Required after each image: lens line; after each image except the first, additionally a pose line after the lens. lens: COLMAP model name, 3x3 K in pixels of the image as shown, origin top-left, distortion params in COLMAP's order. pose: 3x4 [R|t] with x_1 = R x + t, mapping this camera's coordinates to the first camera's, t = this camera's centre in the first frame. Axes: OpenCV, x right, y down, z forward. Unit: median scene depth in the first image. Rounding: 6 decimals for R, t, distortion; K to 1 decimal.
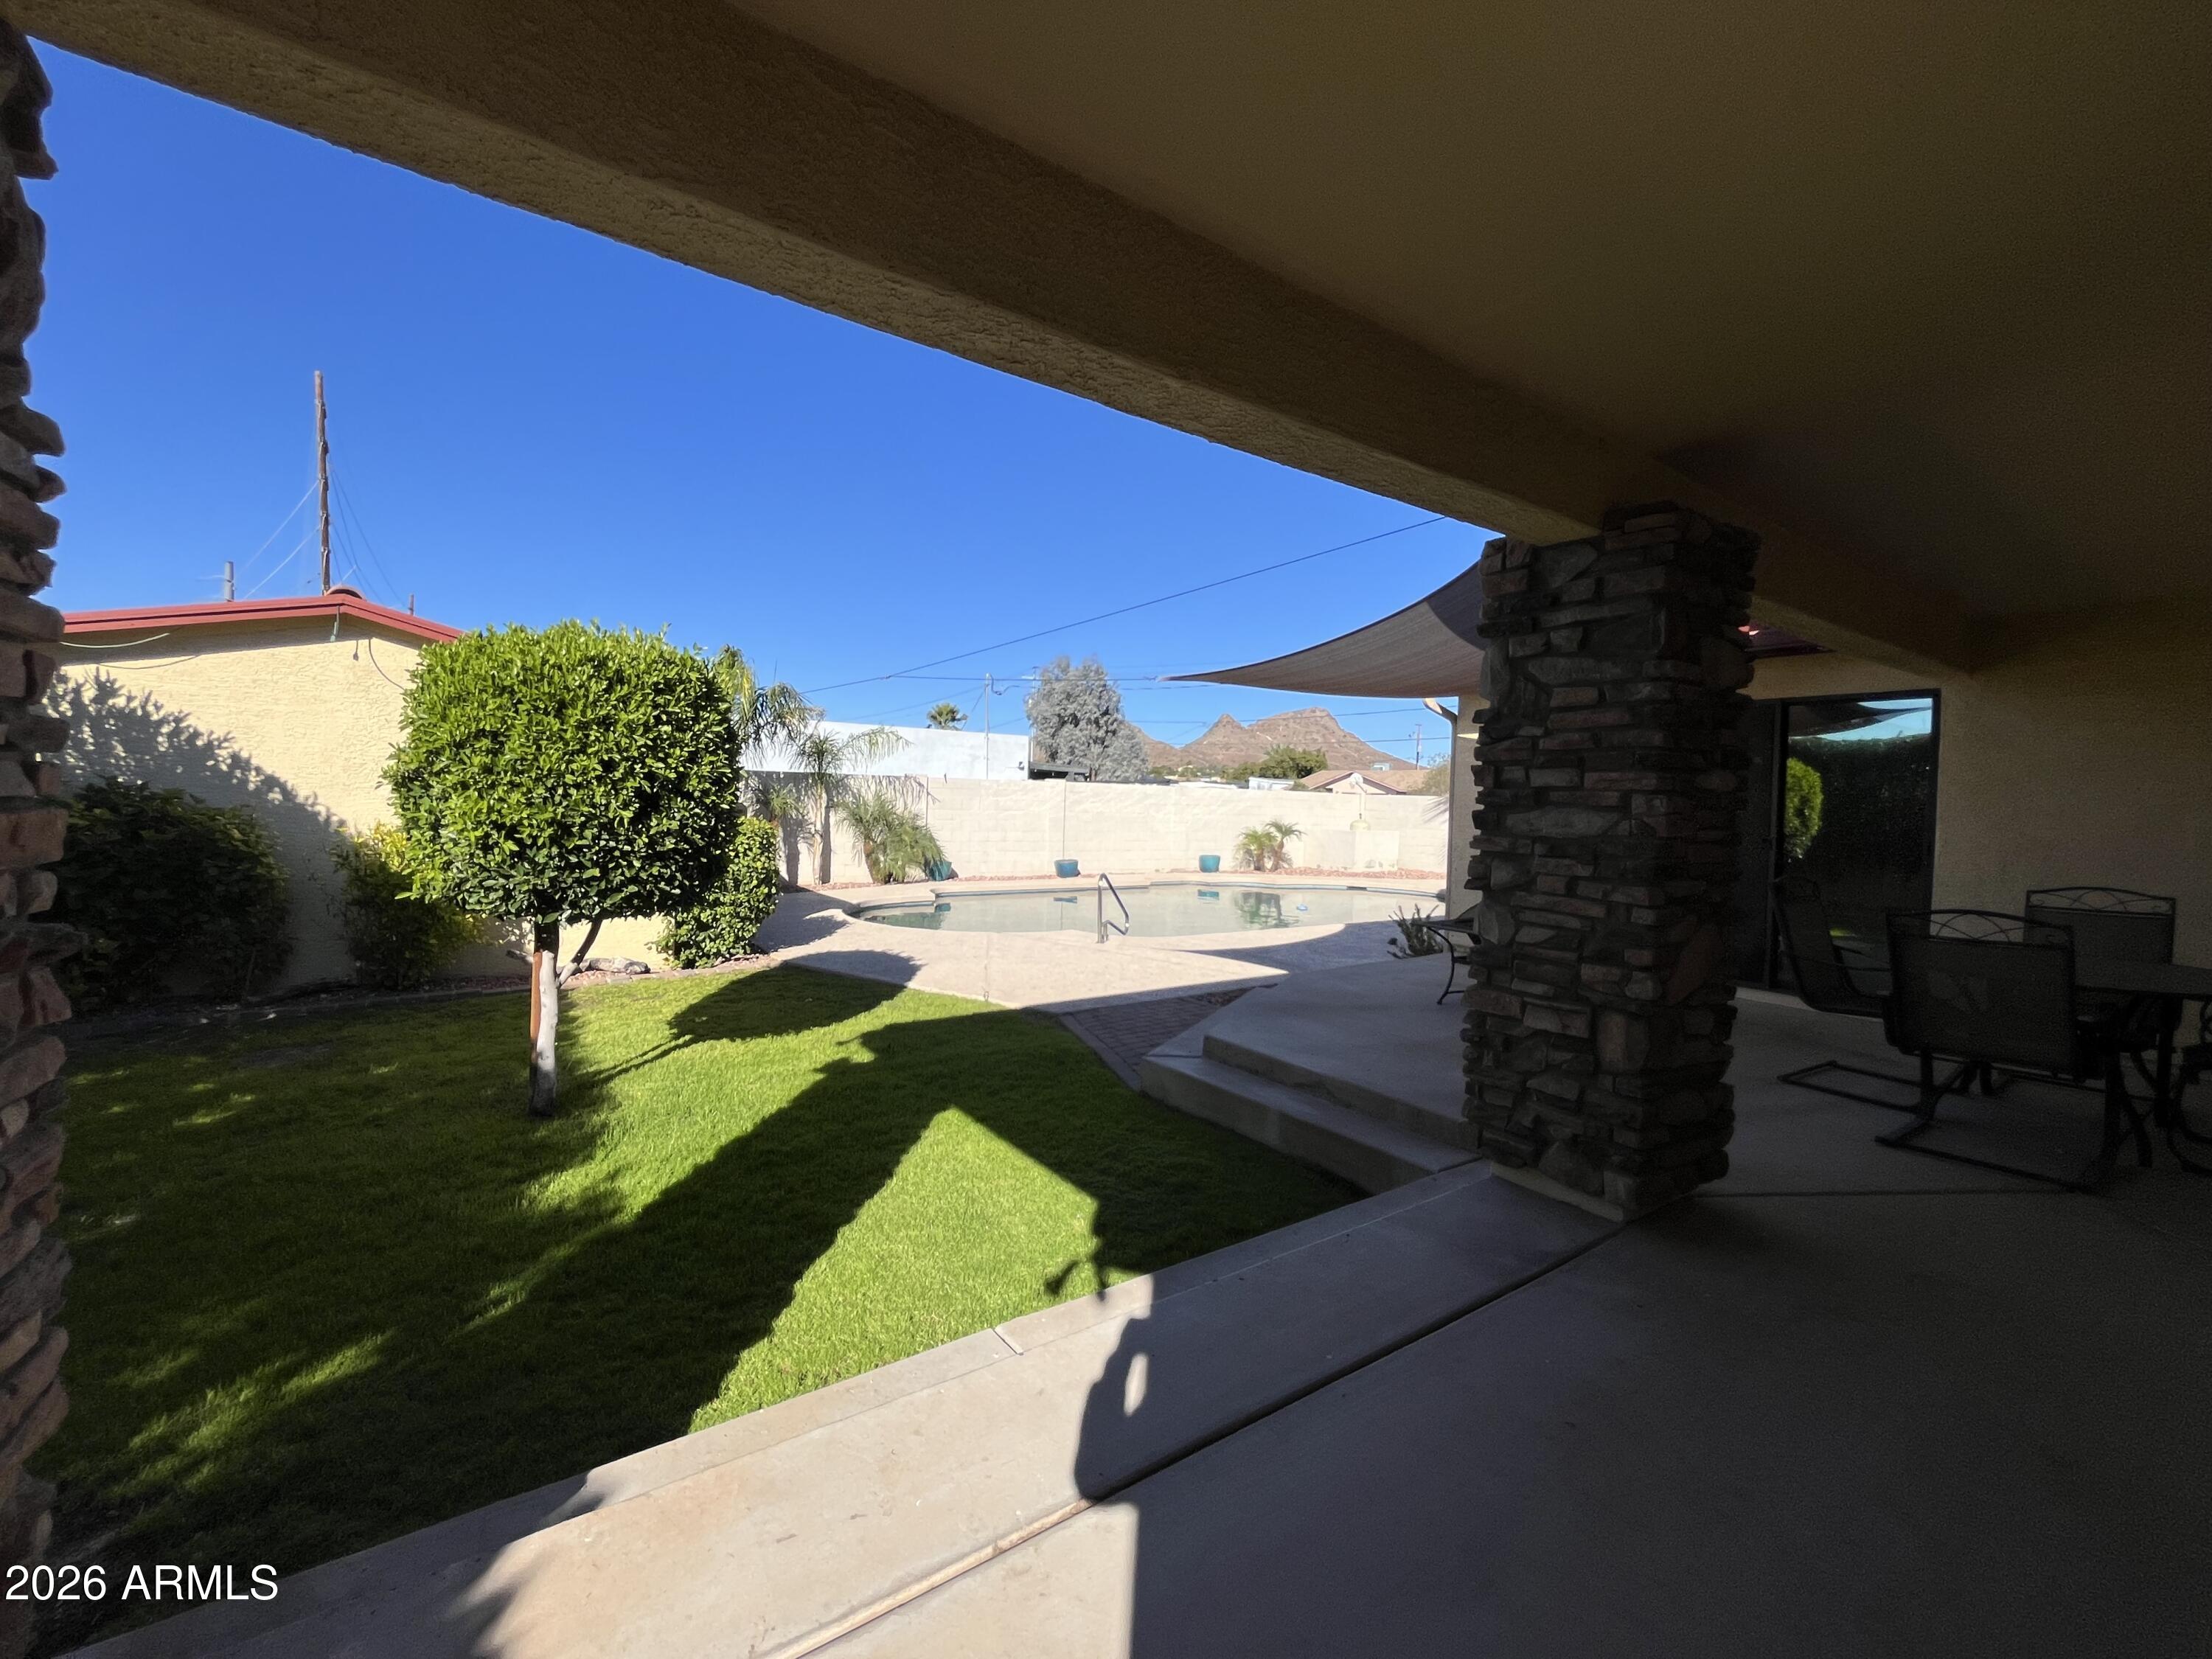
lens RADIAL K [[894.6, 0, 1073.6], [0, 894.6, 821.6], [0, 0, 1]] dist [-0.003849, -0.000390]
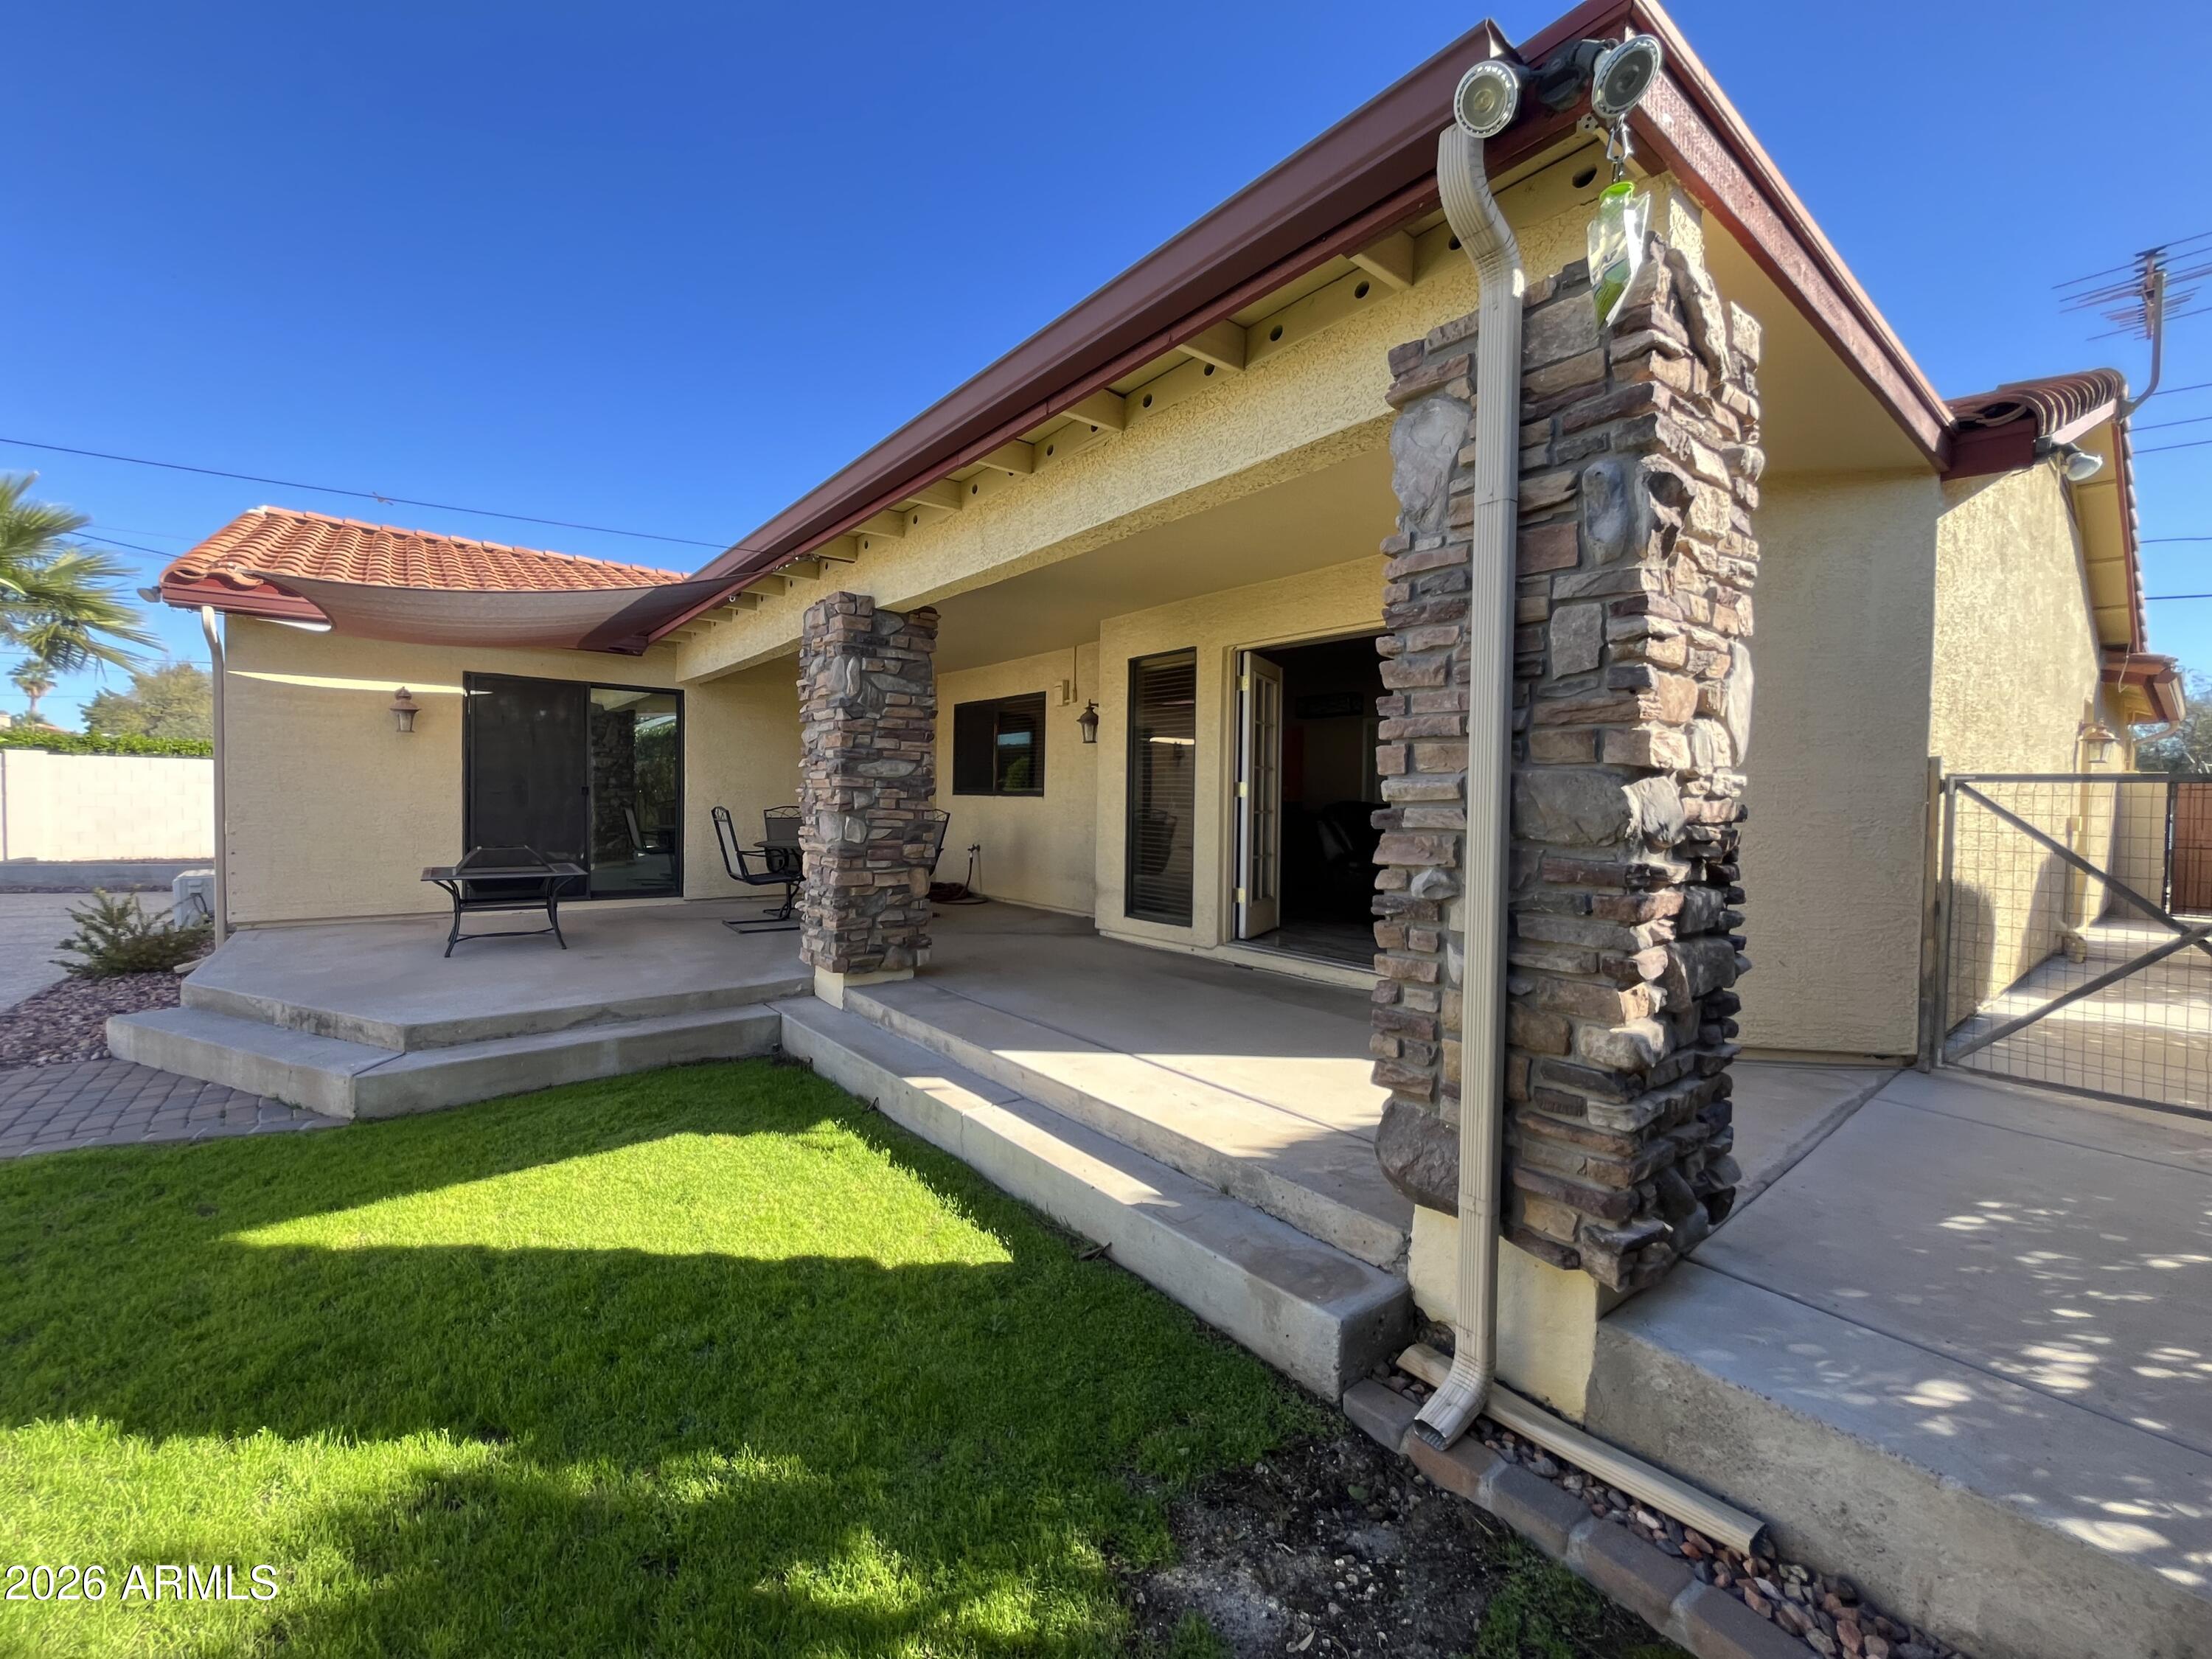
lens RADIAL K [[894.6, 0, 1073.6], [0, 894.6, 821.6], [0, 0, 1]] dist [-0.003849, -0.000390]
pose [[-0.070328, -0.055721, 0.995966, -1.255841], [0.009384, 0.998358, 0.056517, 0.008737], [-0.997480, 0.013321, -0.069690, 0.754122]]
